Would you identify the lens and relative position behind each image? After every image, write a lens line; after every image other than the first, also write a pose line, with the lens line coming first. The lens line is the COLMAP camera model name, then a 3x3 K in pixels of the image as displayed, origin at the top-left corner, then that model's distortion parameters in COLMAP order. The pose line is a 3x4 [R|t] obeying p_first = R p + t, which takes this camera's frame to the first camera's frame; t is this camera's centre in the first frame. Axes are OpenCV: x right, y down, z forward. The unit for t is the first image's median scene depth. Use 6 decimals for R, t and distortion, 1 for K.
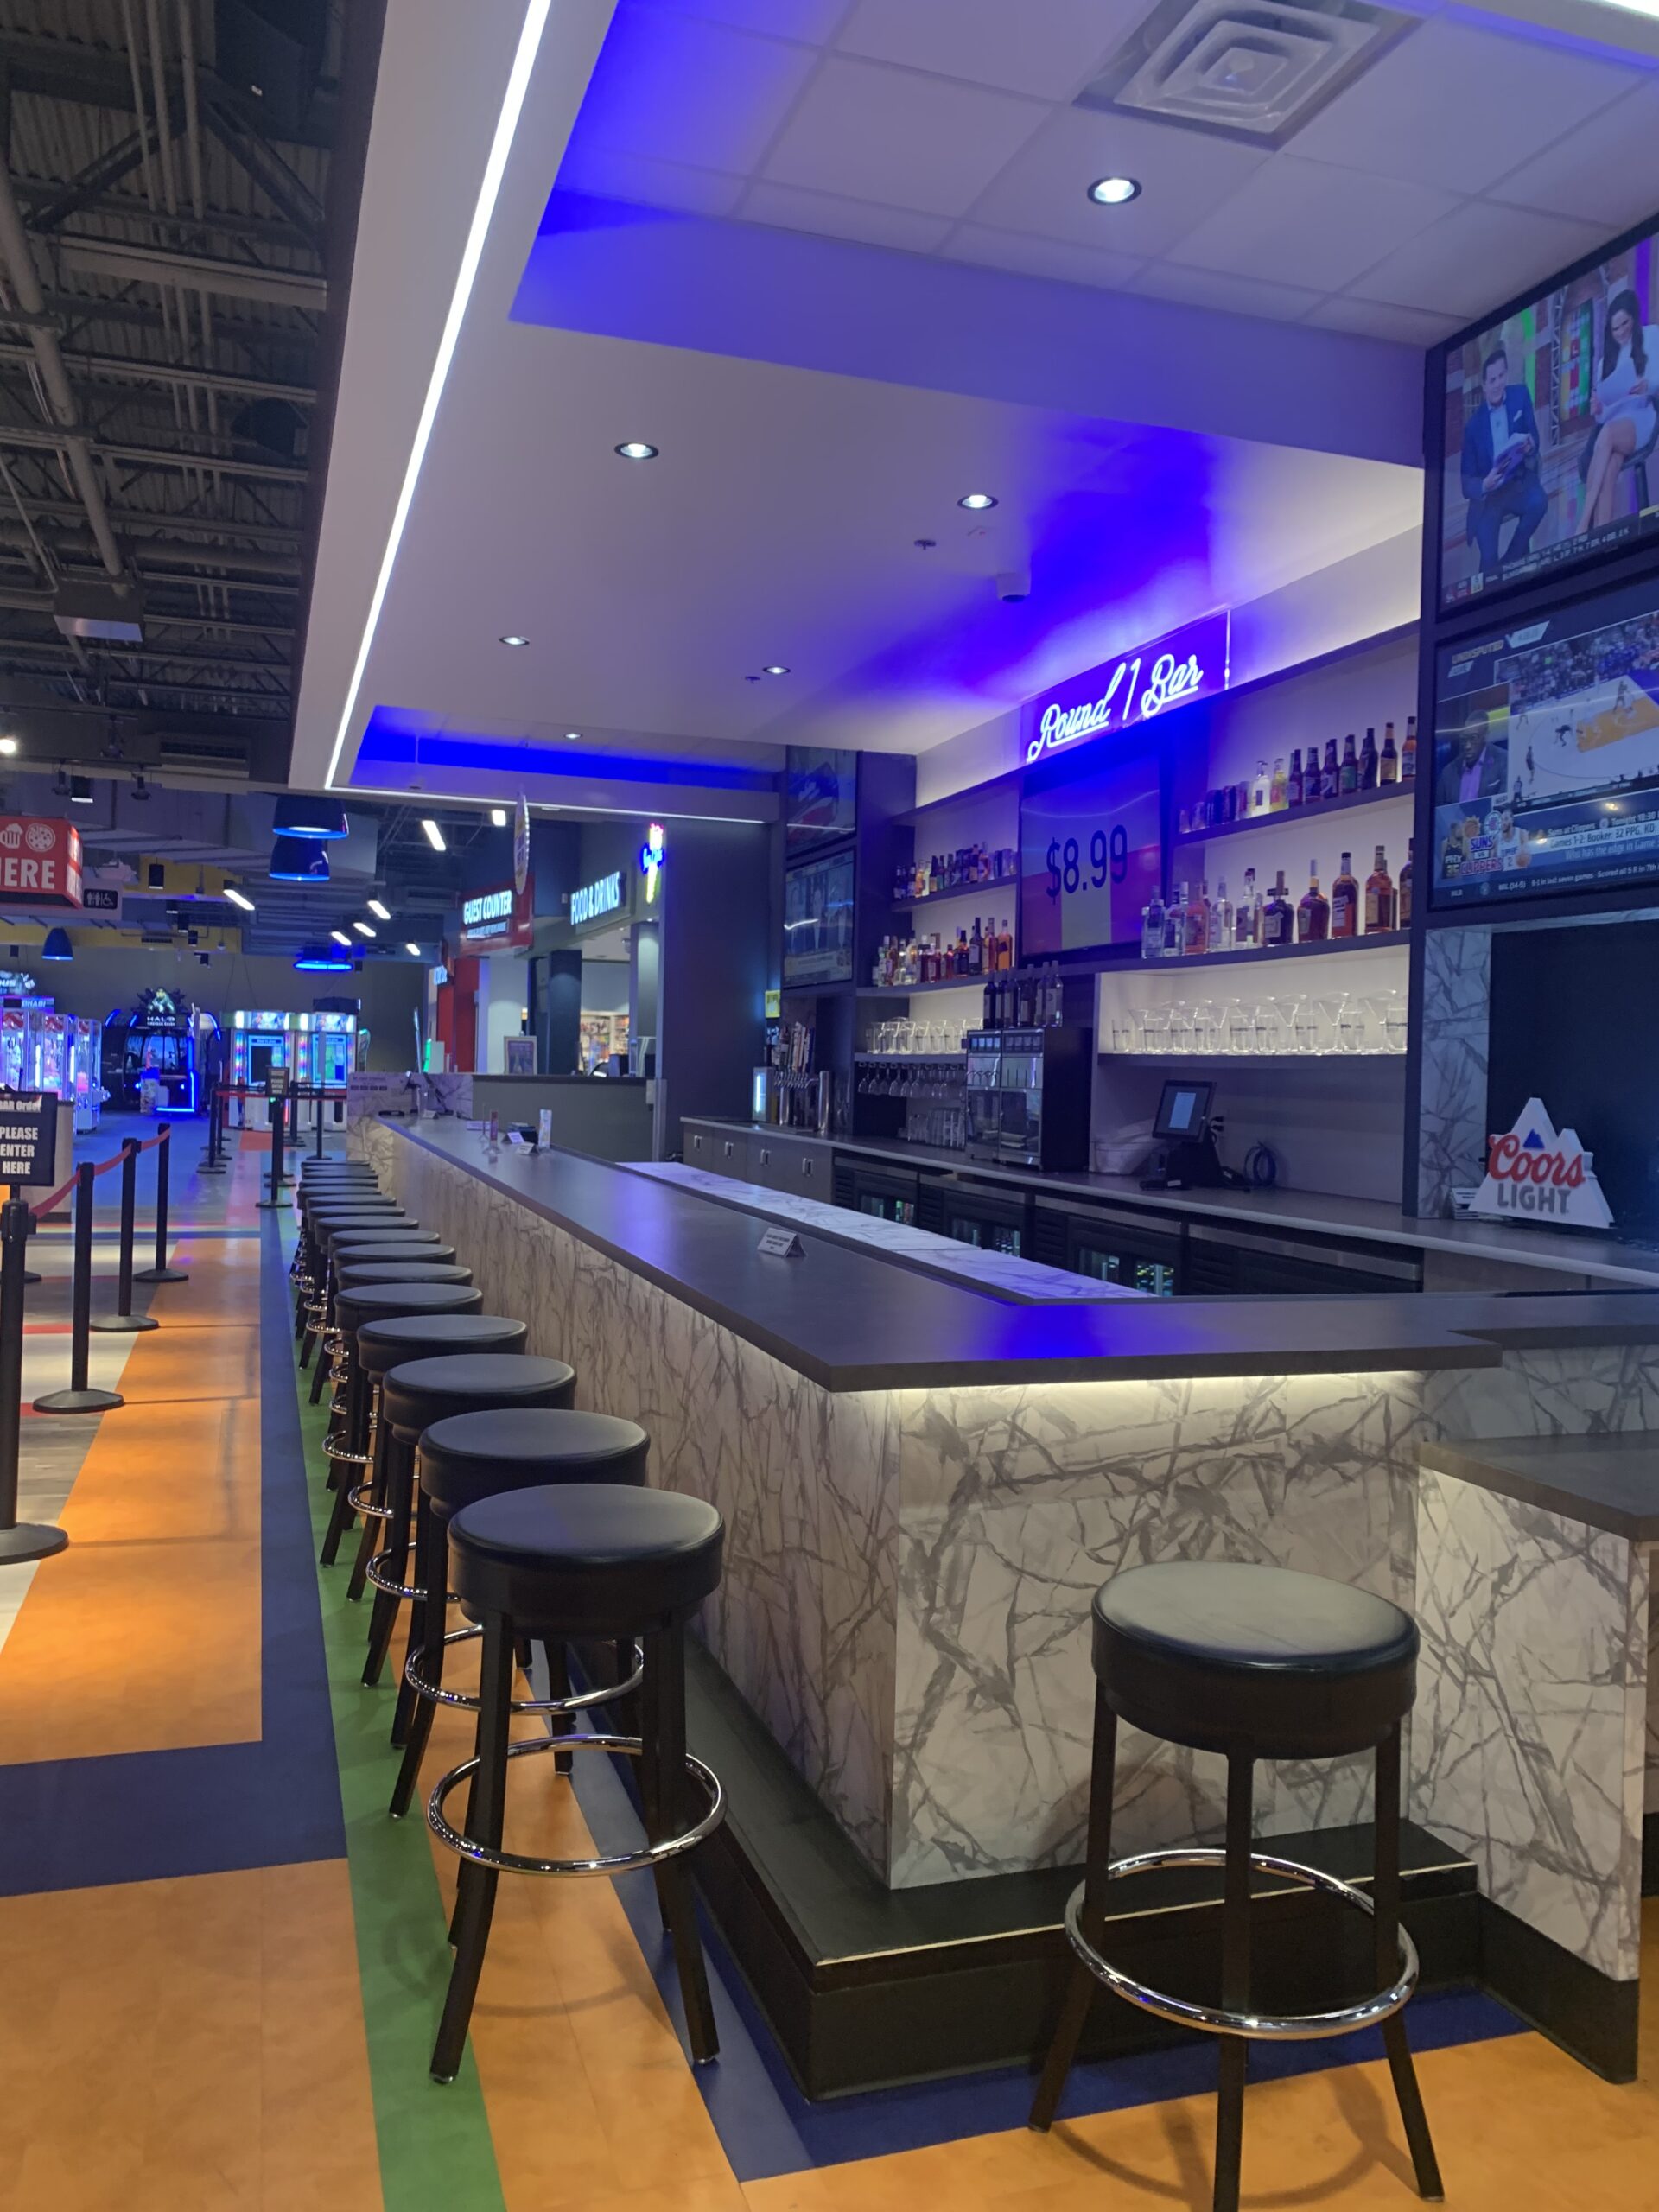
lens RADIAL K [[1716.2, 0, 829.5], [0, 1716.2, 1106.0], [0, 0, 1]] dist [-0.002174, 0.003115]
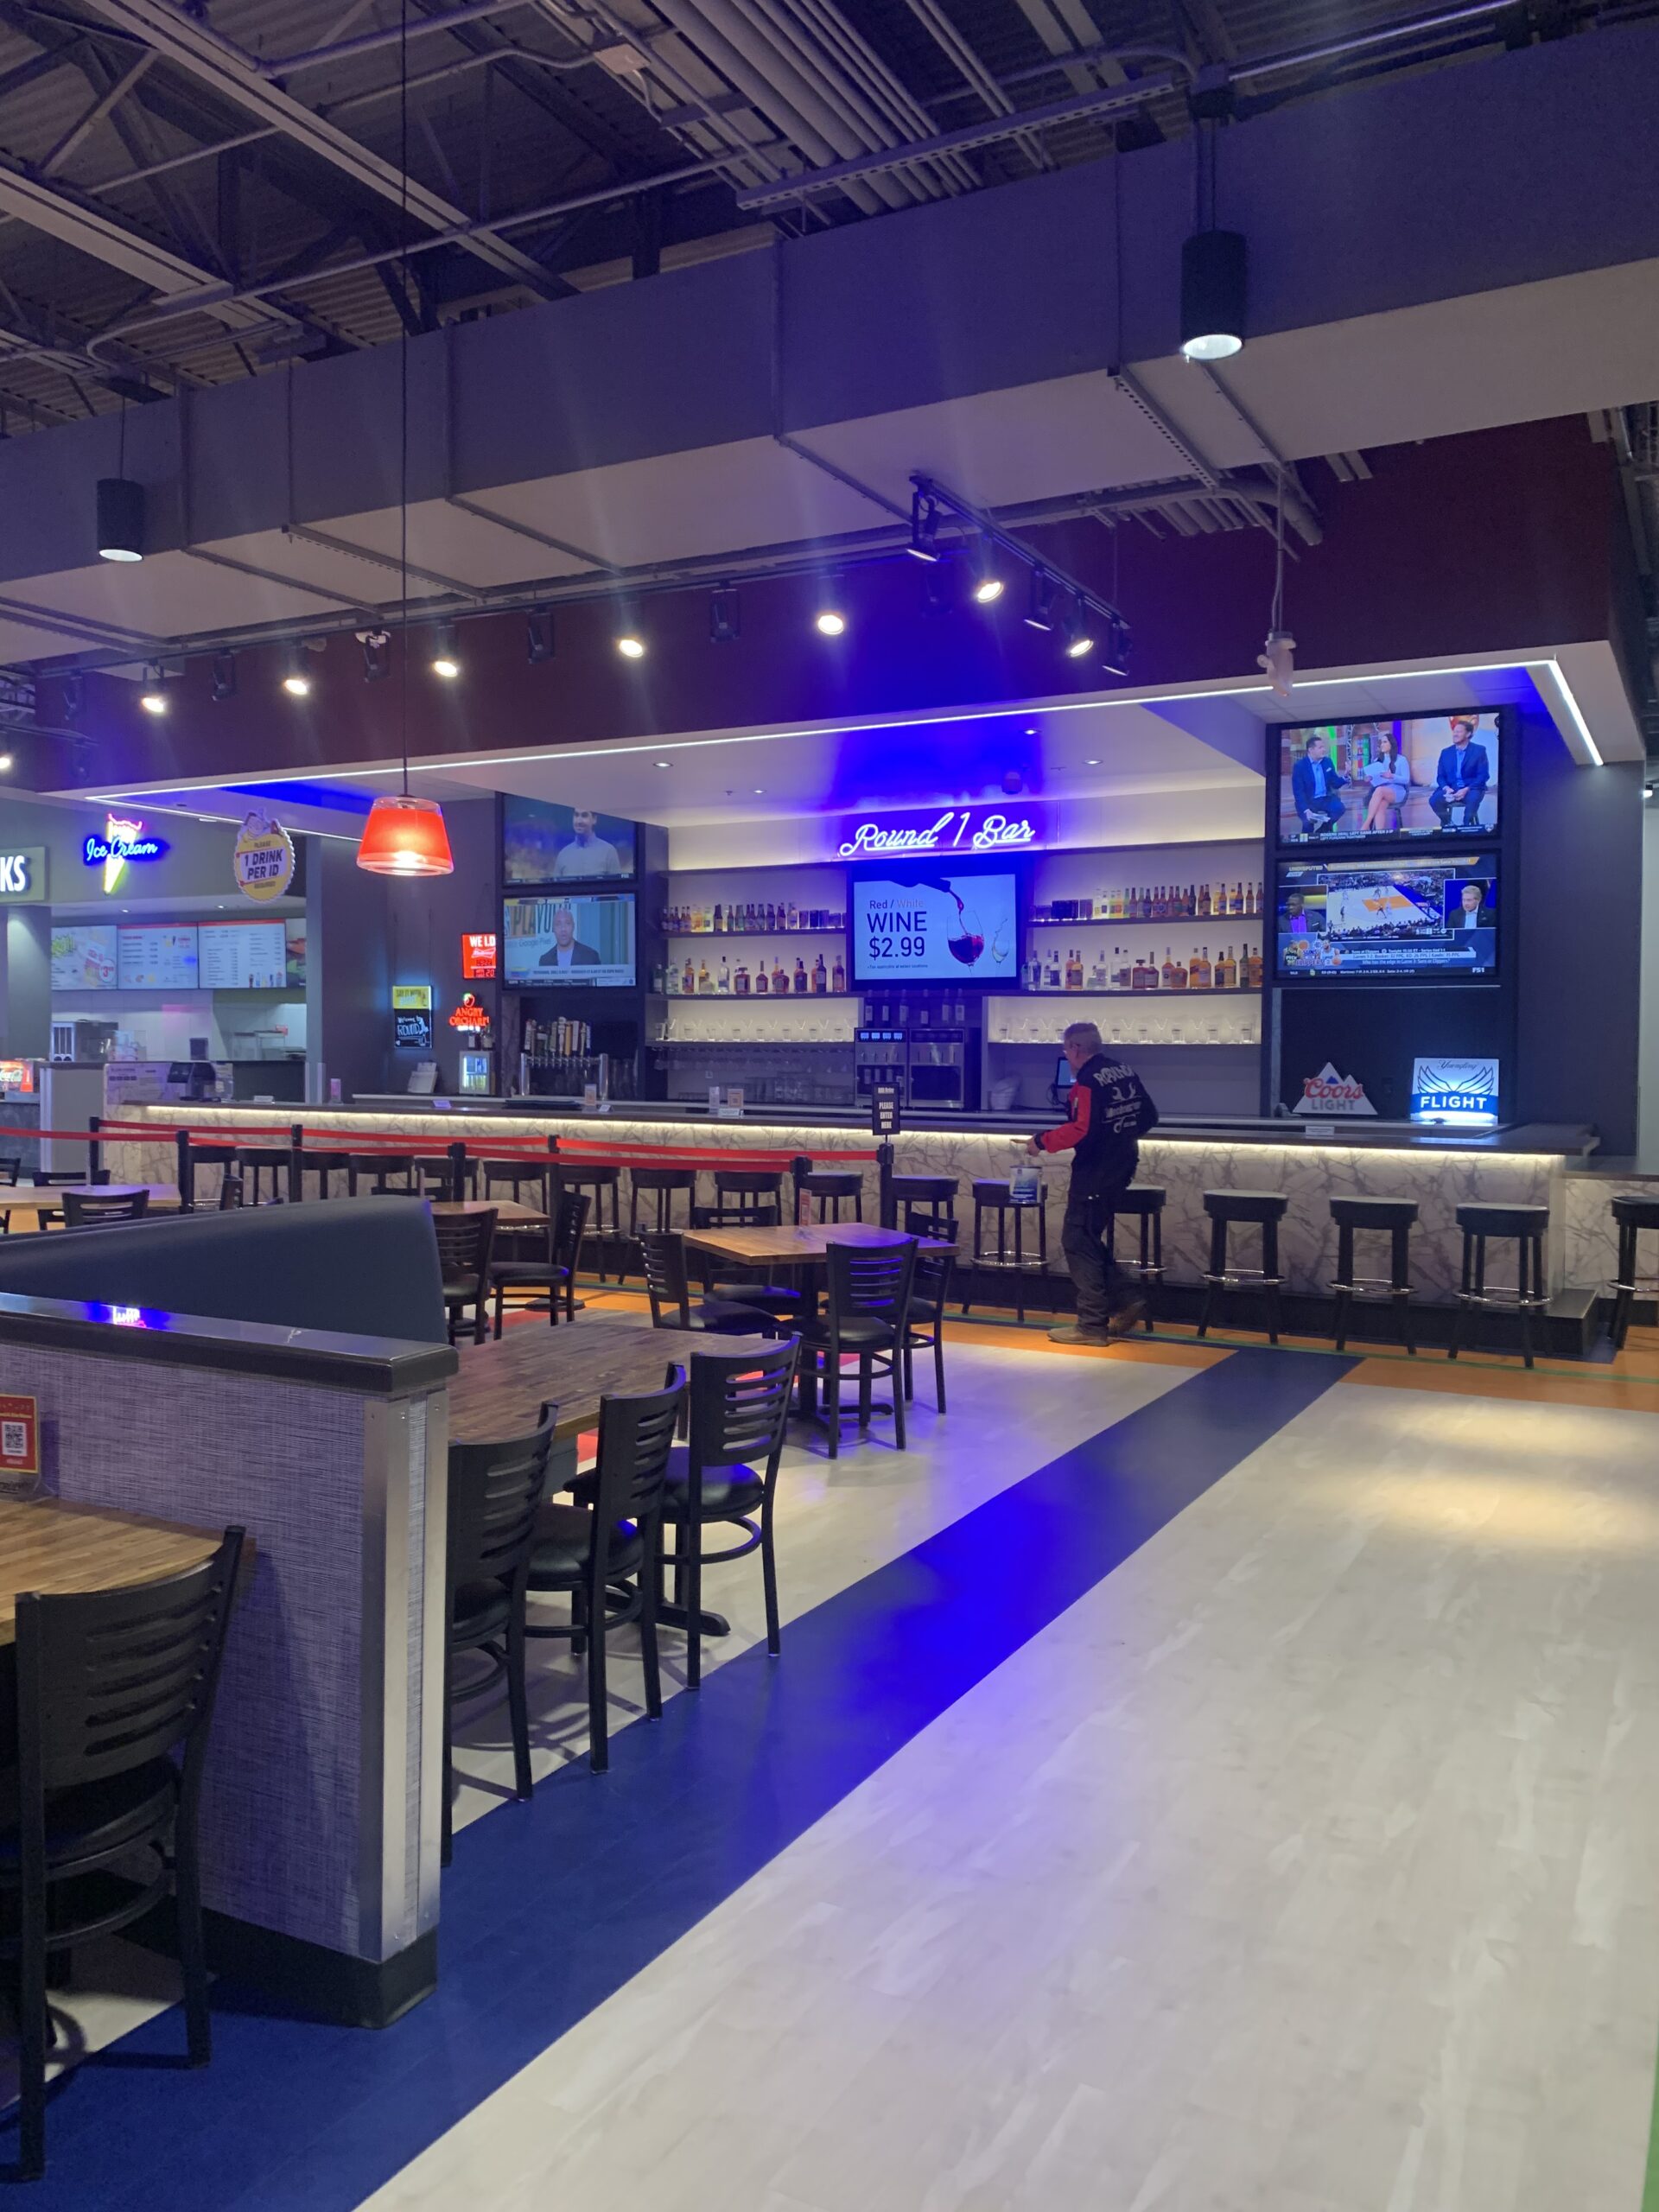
lens RADIAL K [[1676.9, 0, 829.5], [0, 1676.9, 1106.0], [0, 0, 1]] dist [0.037088, -0.001758]
pose [[0.726781, -0.035434, 0.685955, -1.488987], [0.022105, 0.999358, 0.028202, -0.022537], [-0.686514, -0.005334, 0.727097, -0.182282]]
